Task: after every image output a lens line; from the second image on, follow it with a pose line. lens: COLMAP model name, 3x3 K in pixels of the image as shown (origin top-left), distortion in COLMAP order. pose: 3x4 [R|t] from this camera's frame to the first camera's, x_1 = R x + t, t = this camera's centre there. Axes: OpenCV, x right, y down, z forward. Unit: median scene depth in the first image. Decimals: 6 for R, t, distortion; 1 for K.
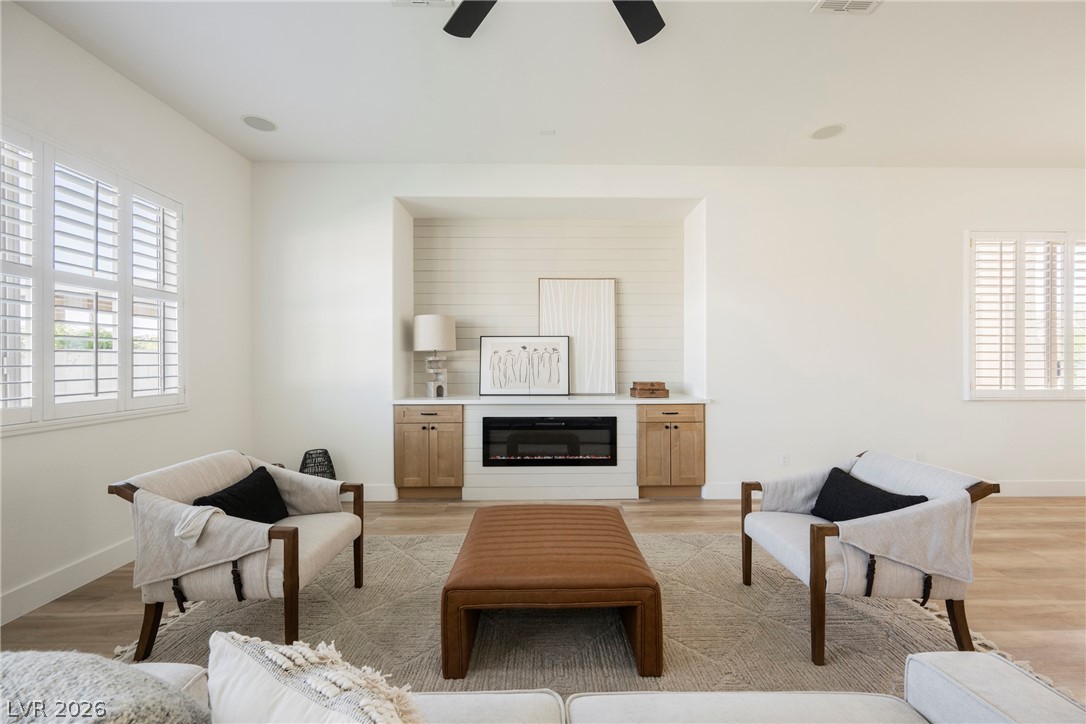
lens RADIAL K [[420.7, 0, 548.4], [0, 420.7, 363.8], [0, 0, 1]] dist [-0.000984, -0.000365]
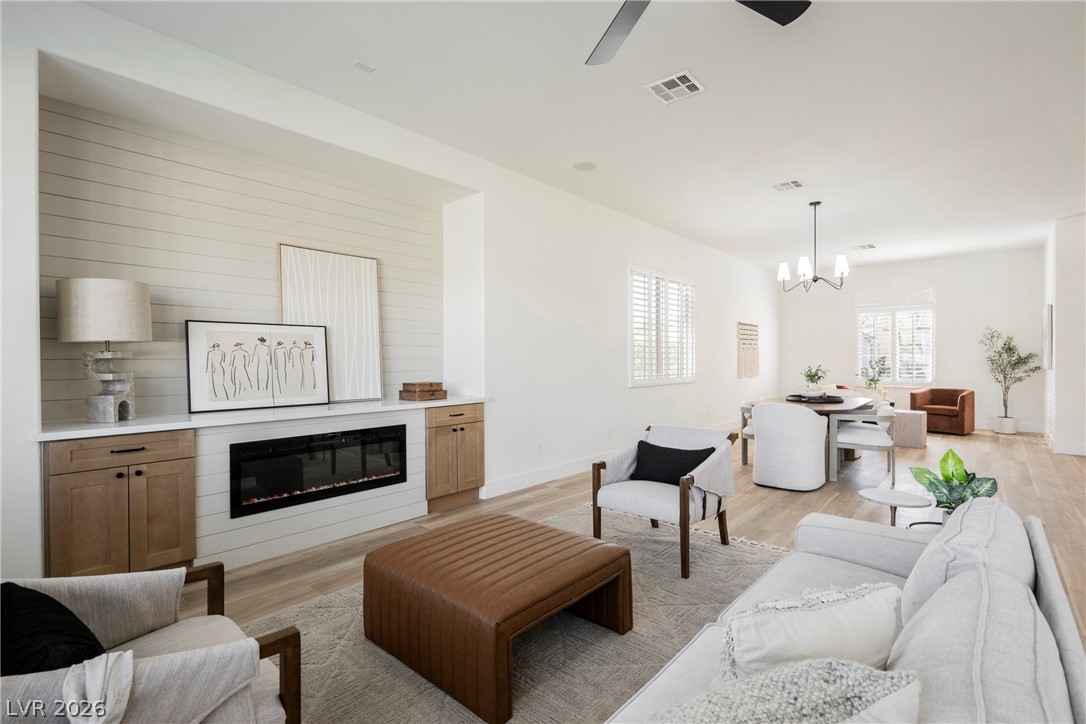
lens RADIAL K [[508.5, 0, 543.0], [0, 508.5, 362.0], [0, 0, 1]] dist [-0.001449, -0.000282]
pose [[0.674754, -0.006094, 0.738018, -0.407235], [0.006100, 0.999978, 0.002680, -0.001505], [-0.738018, 0.002694, 0.674776, 0.097409]]
